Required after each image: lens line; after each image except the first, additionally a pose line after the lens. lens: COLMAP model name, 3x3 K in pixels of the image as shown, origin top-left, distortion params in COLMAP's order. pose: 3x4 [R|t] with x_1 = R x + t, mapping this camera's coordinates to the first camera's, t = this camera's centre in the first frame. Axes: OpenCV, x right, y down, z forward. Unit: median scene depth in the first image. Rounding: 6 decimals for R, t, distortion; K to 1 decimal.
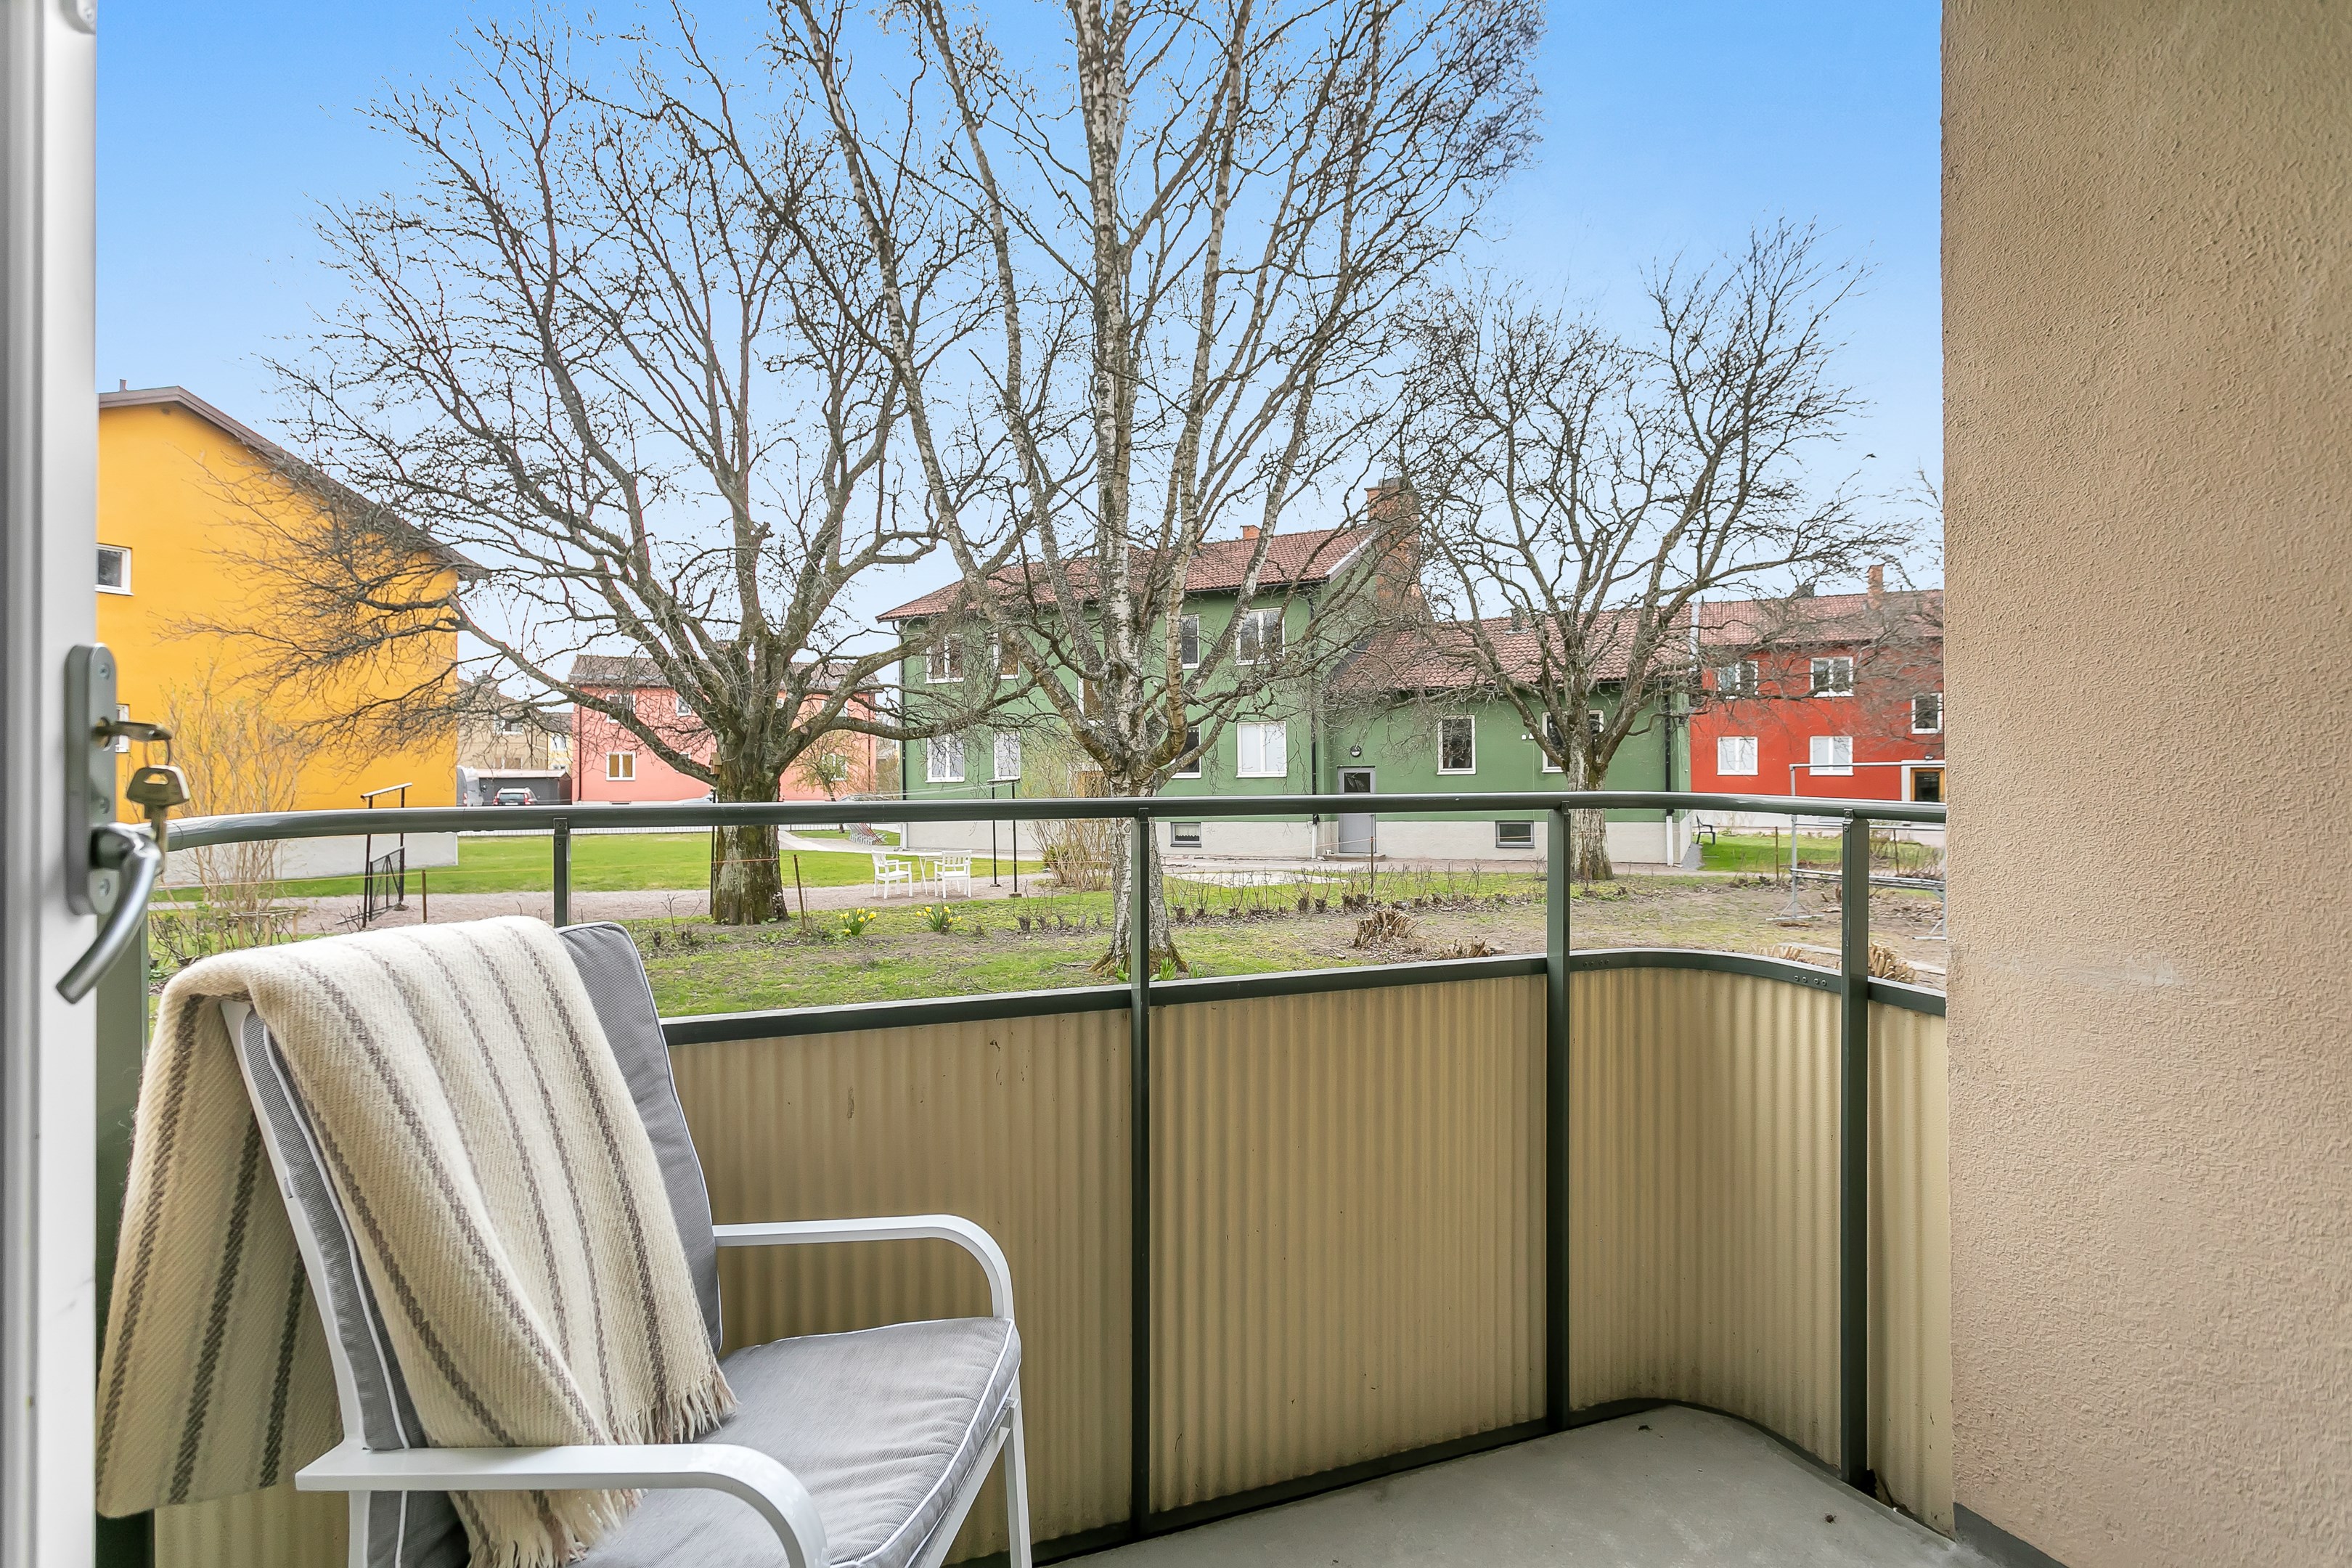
lens RADIAL K [[1154.5, 0, 1168.1], [0, 1154.5, 767.6], [0, 0, 1]] dist [0.002321, -0.000500]
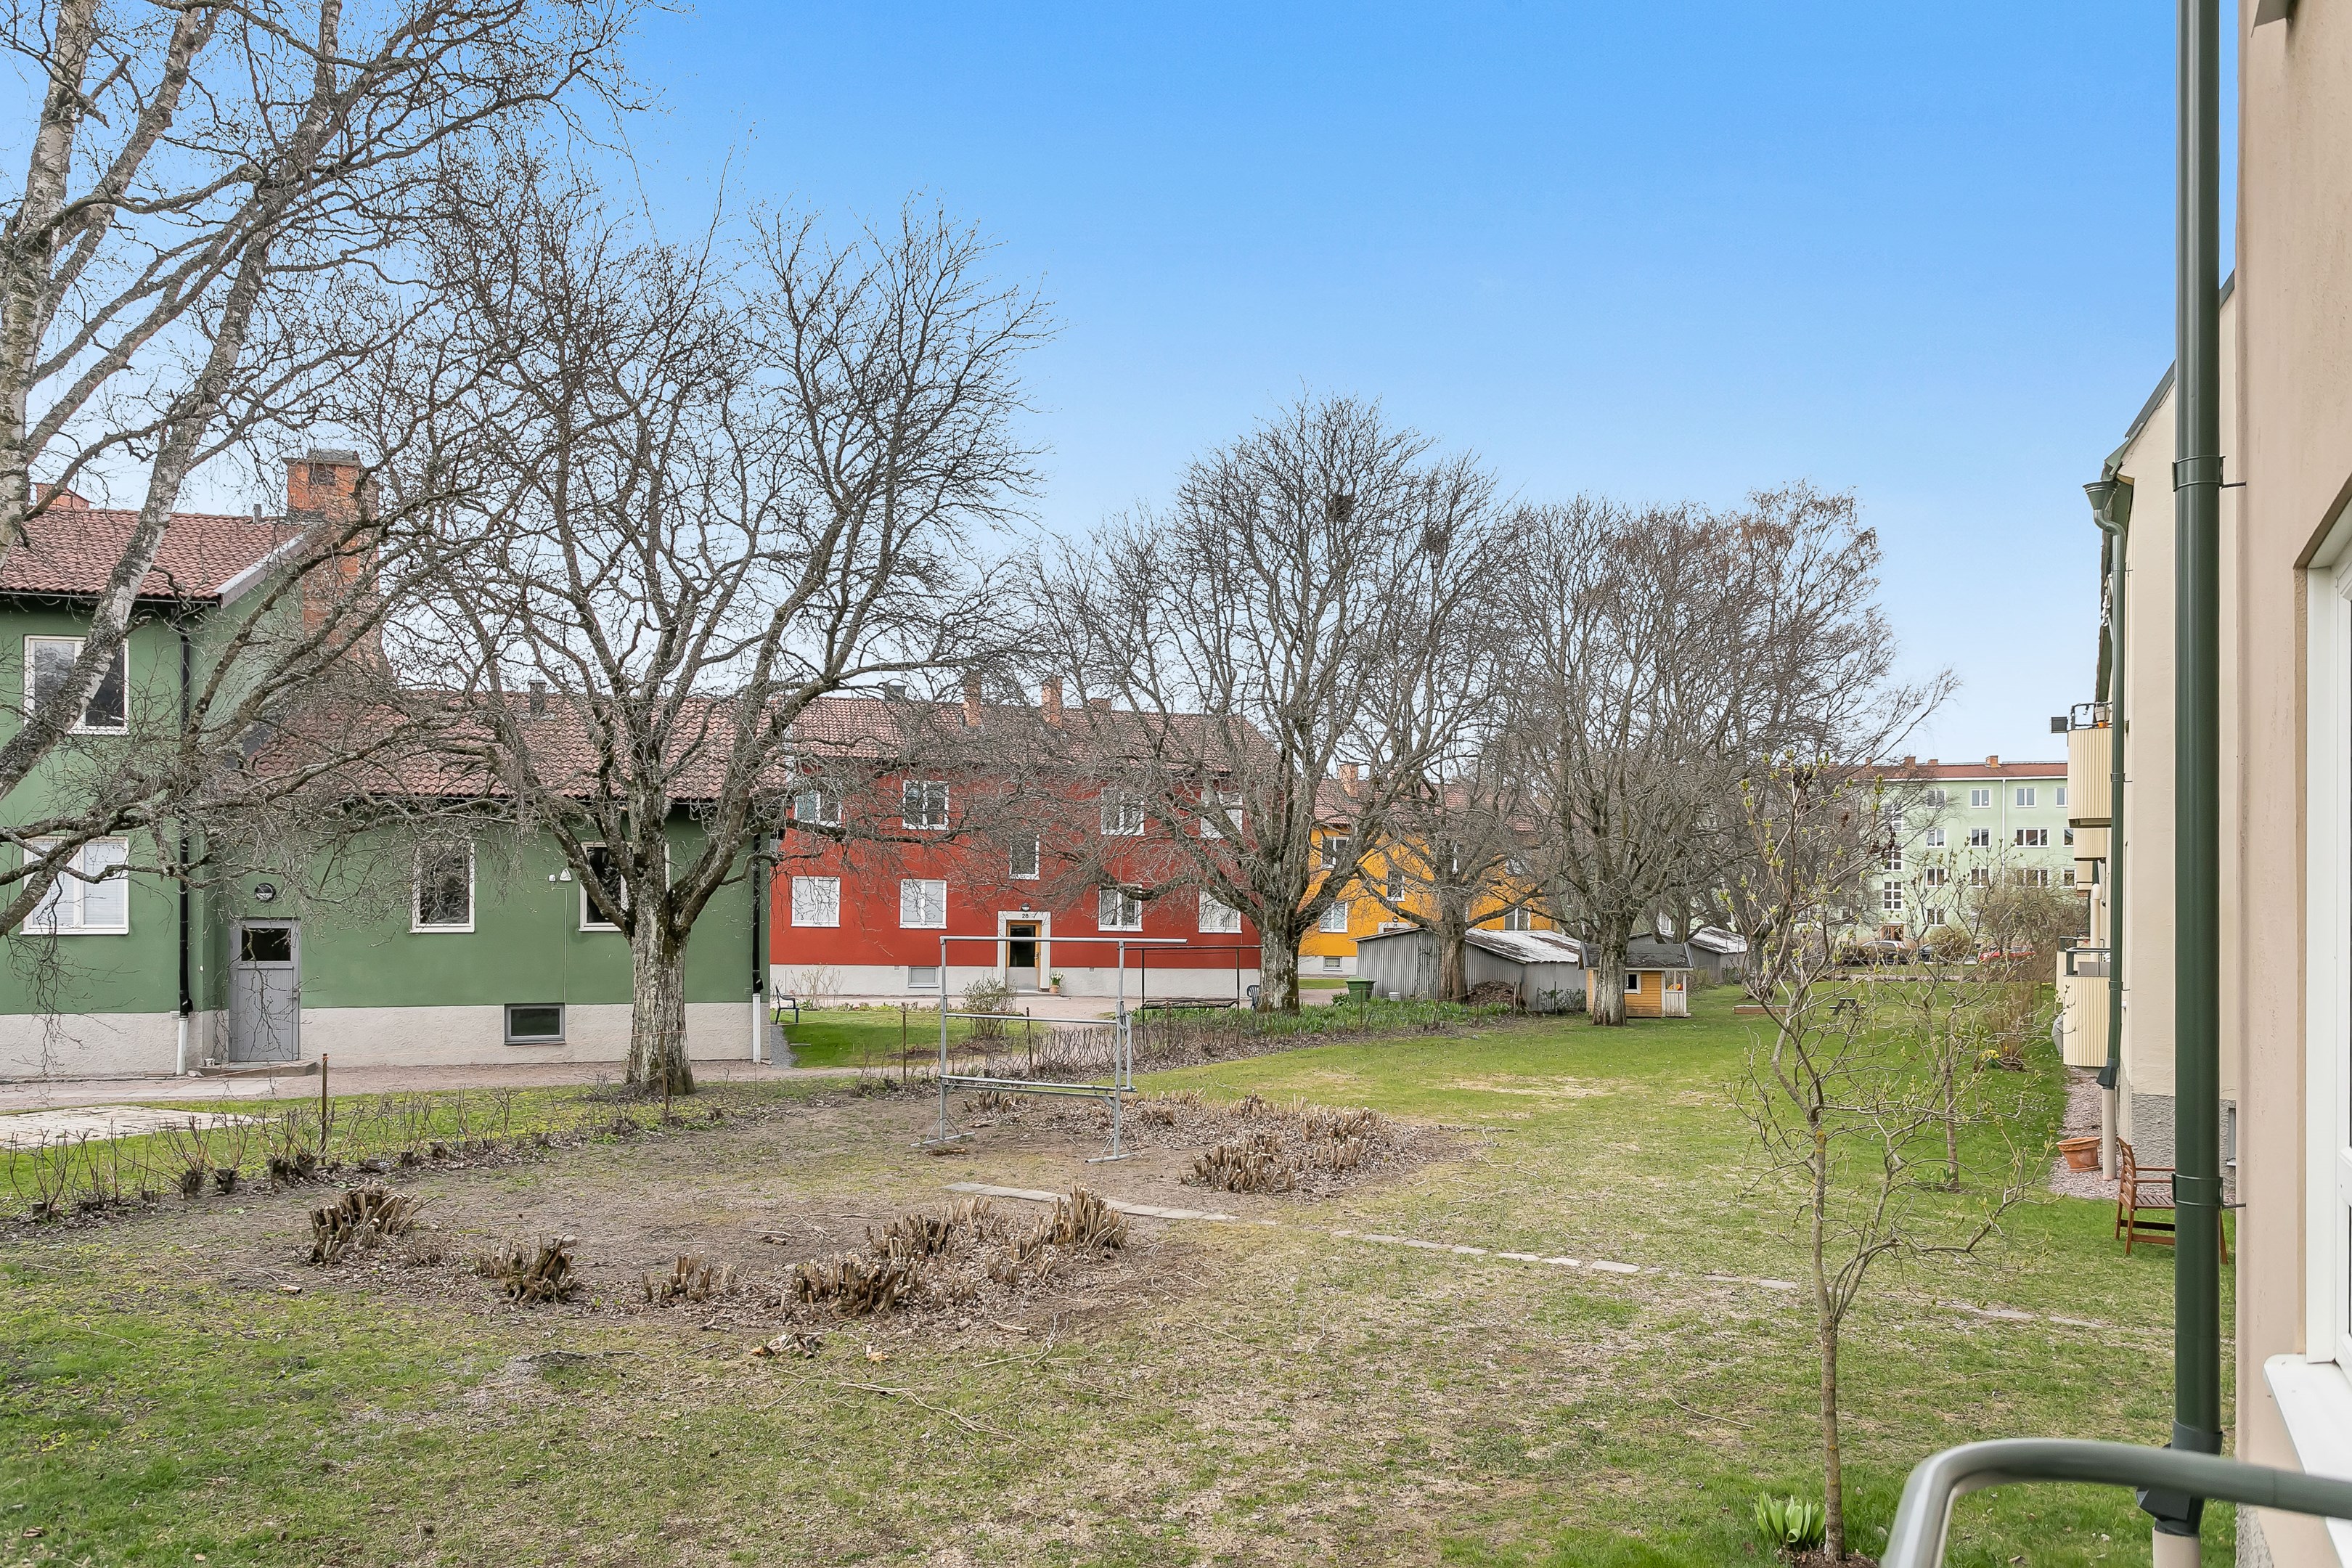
lens RADIAL K [[1613.9, 0, 1159.8], [0, 1613.9, 900.3], [0, 0, 1]] dist [-0.003398, 0.000278]
pose [[0.771239, 0.016987, 0.636319, -0.026662], [-0.016922, 0.999838, -0.006181, -0.027579], [-0.636320, -0.006001, 0.771402, 0.122104]]
